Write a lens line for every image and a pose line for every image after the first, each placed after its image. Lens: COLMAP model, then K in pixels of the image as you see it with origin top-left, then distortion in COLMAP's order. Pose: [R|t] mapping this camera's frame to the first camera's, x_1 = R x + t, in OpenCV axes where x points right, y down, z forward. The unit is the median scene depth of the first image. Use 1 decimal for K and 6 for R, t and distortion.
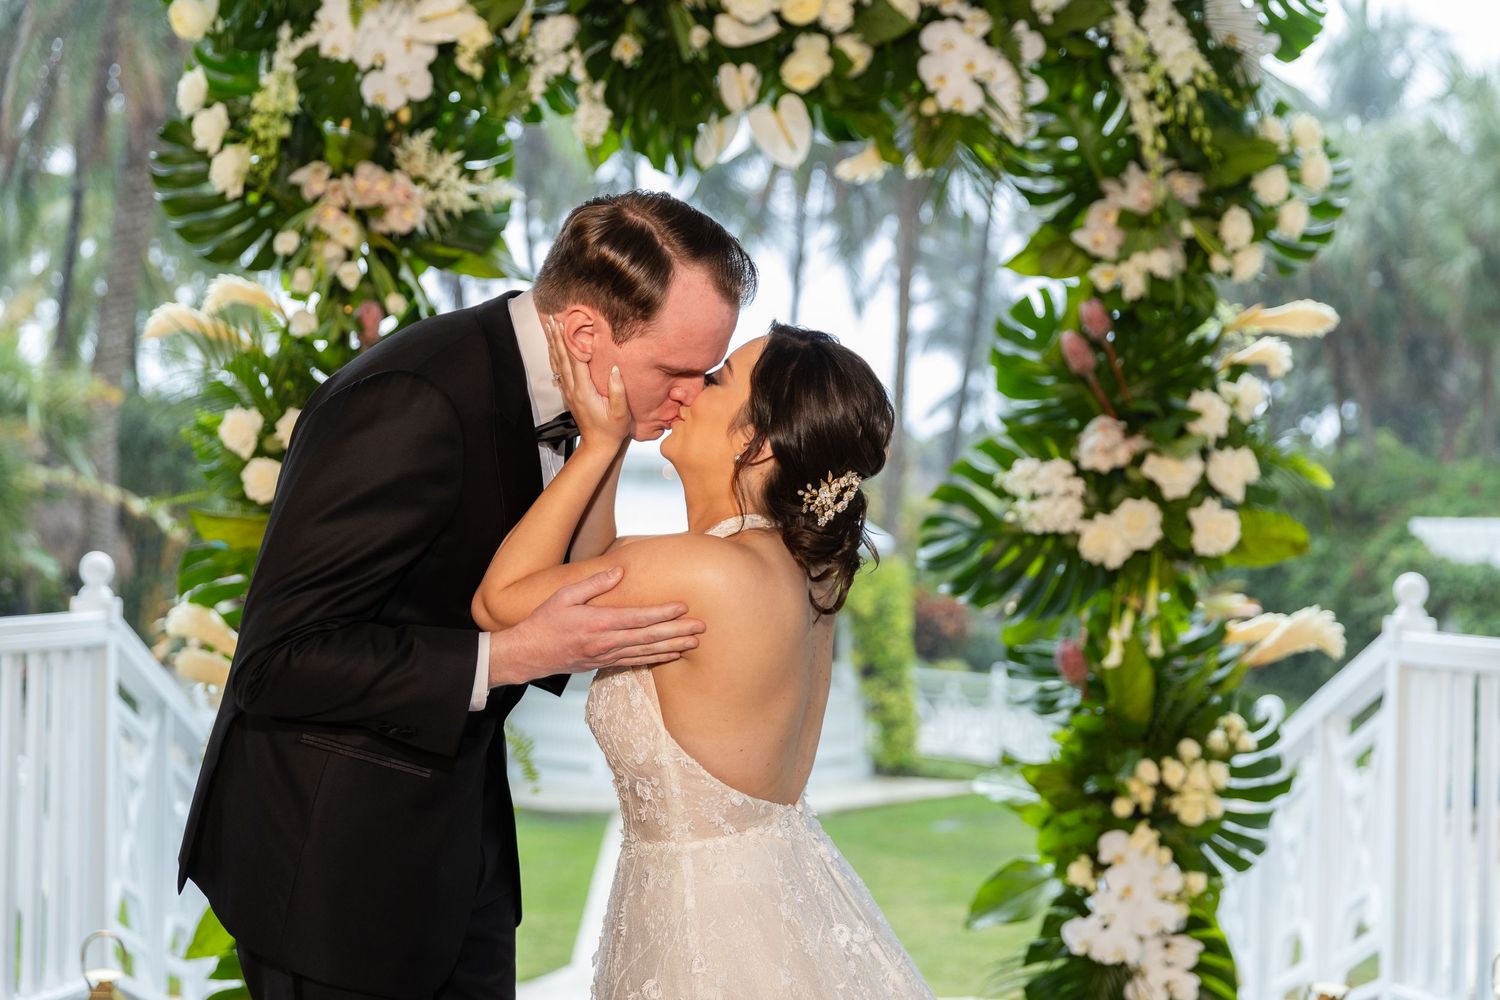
lens RADIAL K [[2202.4, 0, 741.3], [0, 2202.4, 495.3], [0, 0, 1]] dist [0.008176, -0.002210]
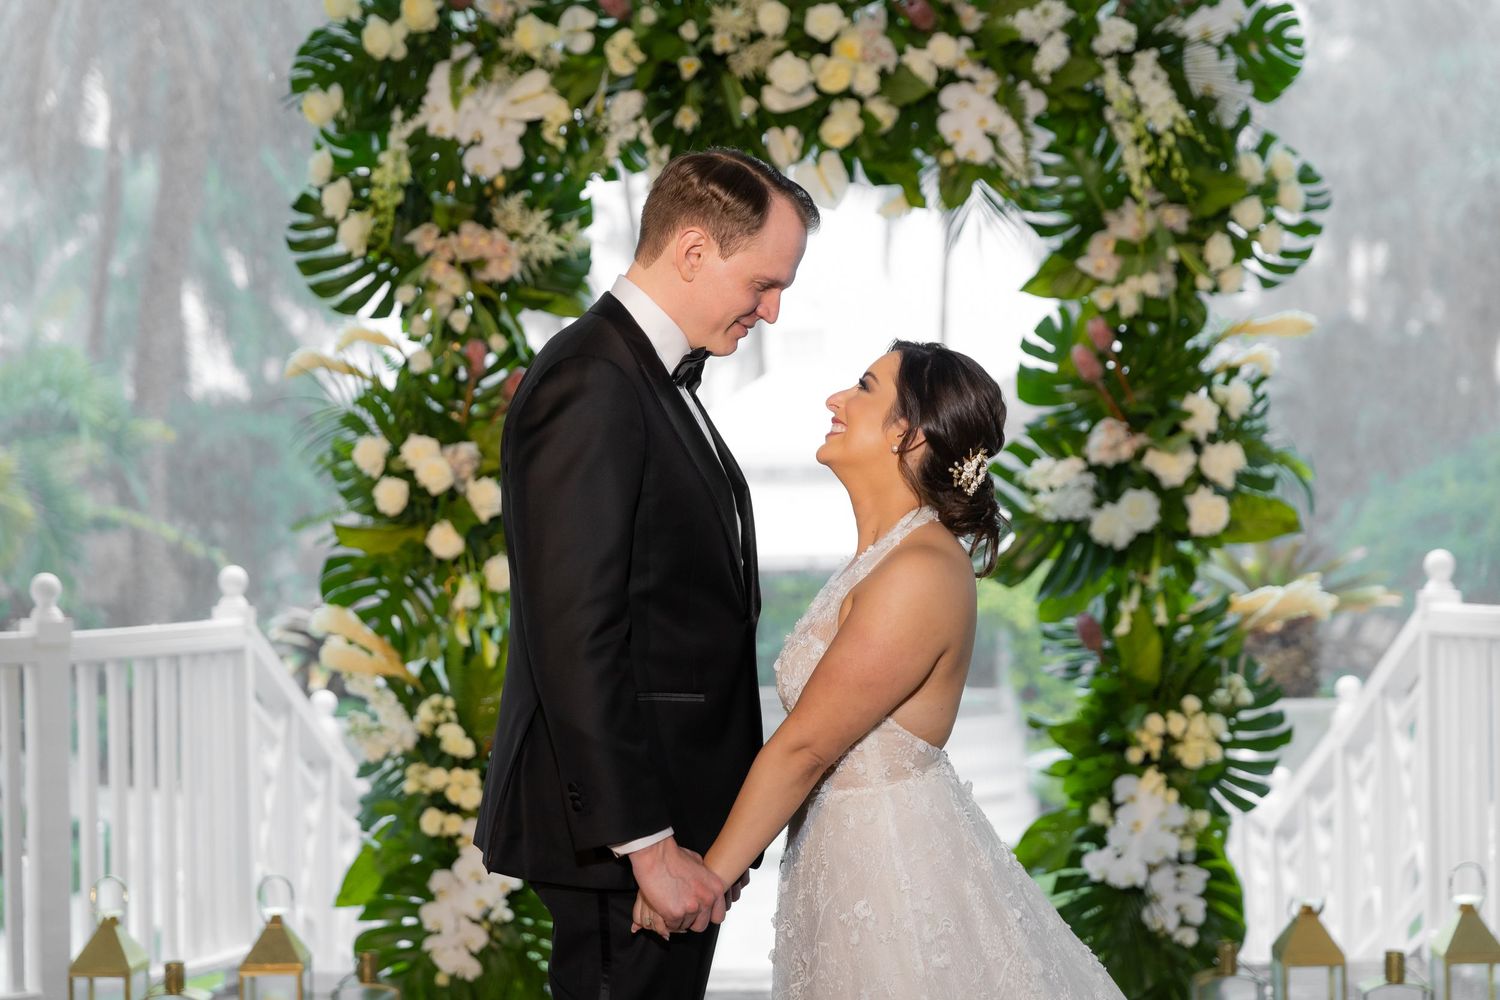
lens RADIAL K [[2724.3, 0, 750.0], [0, 2724.3, 500.0], [0, 0, 1]] dist [0.021493, -0.190671]
pose [[0.997911, -0.031042, -0.056661, 0.056558], [0.031143, 0.999515, 0.000905, -0.000099], [0.056606, -0.002667, 0.998393, -0.439437]]
